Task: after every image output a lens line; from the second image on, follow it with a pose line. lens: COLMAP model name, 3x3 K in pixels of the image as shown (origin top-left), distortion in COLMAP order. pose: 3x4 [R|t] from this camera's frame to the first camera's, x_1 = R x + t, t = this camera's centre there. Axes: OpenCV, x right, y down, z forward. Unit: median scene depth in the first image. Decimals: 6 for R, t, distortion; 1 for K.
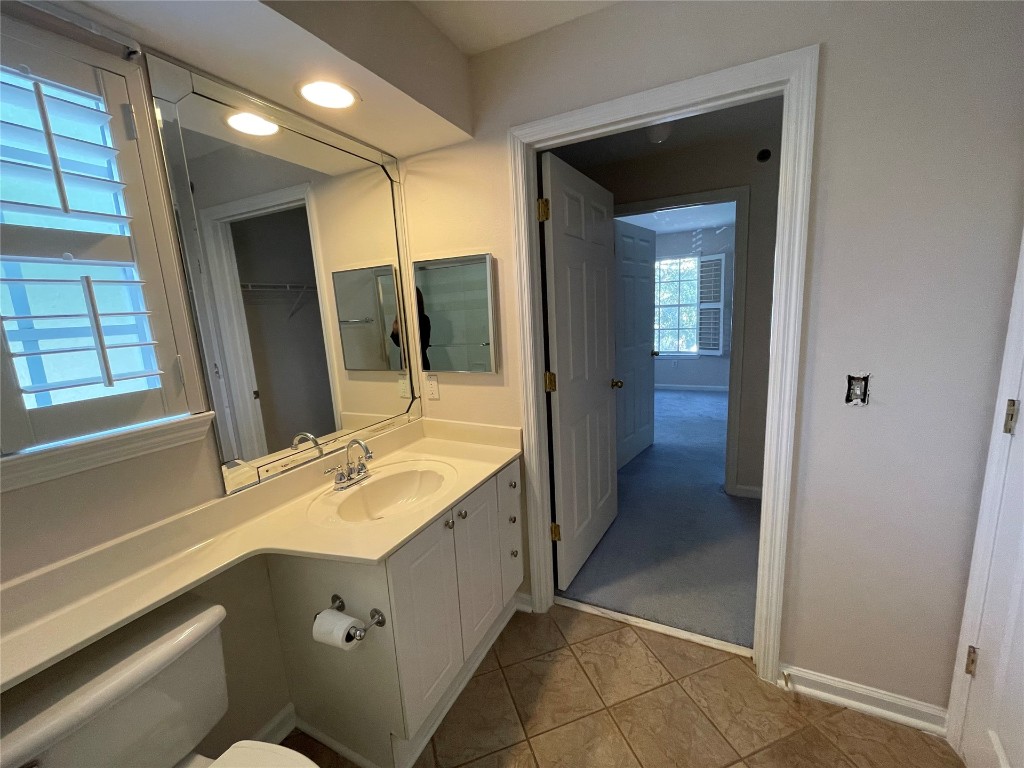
lens RADIAL K [[417.5, 0, 504.6], [0, 417.5, 378.3], [0, 0, 1]] dist [0.000026, -0.000406]
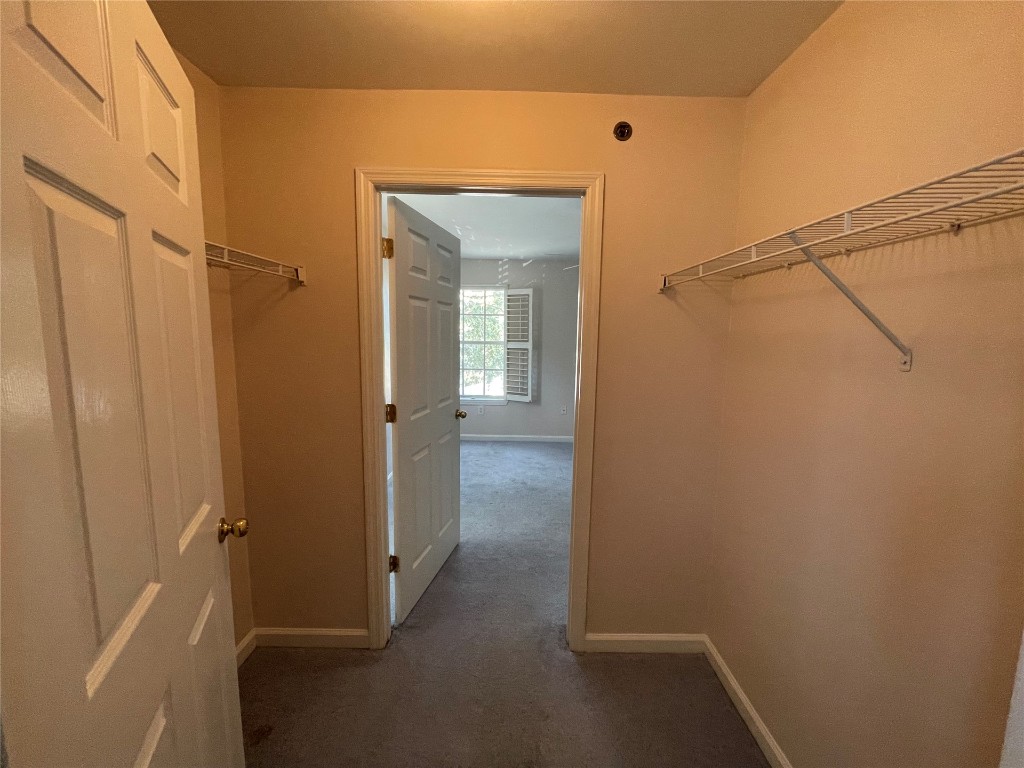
lens RADIAL K [[417.5, 0, 502.9], [0, 417.5, 380.8], [0, 0, 1]] dist [0.000026, -0.000406]
pose [[0.899414, 0.011536, 0.436945, 0.077037], [0.014165, 0.998357, -0.055516, -0.049949], [-0.436868, 0.056121, 0.897773, 0.221966]]
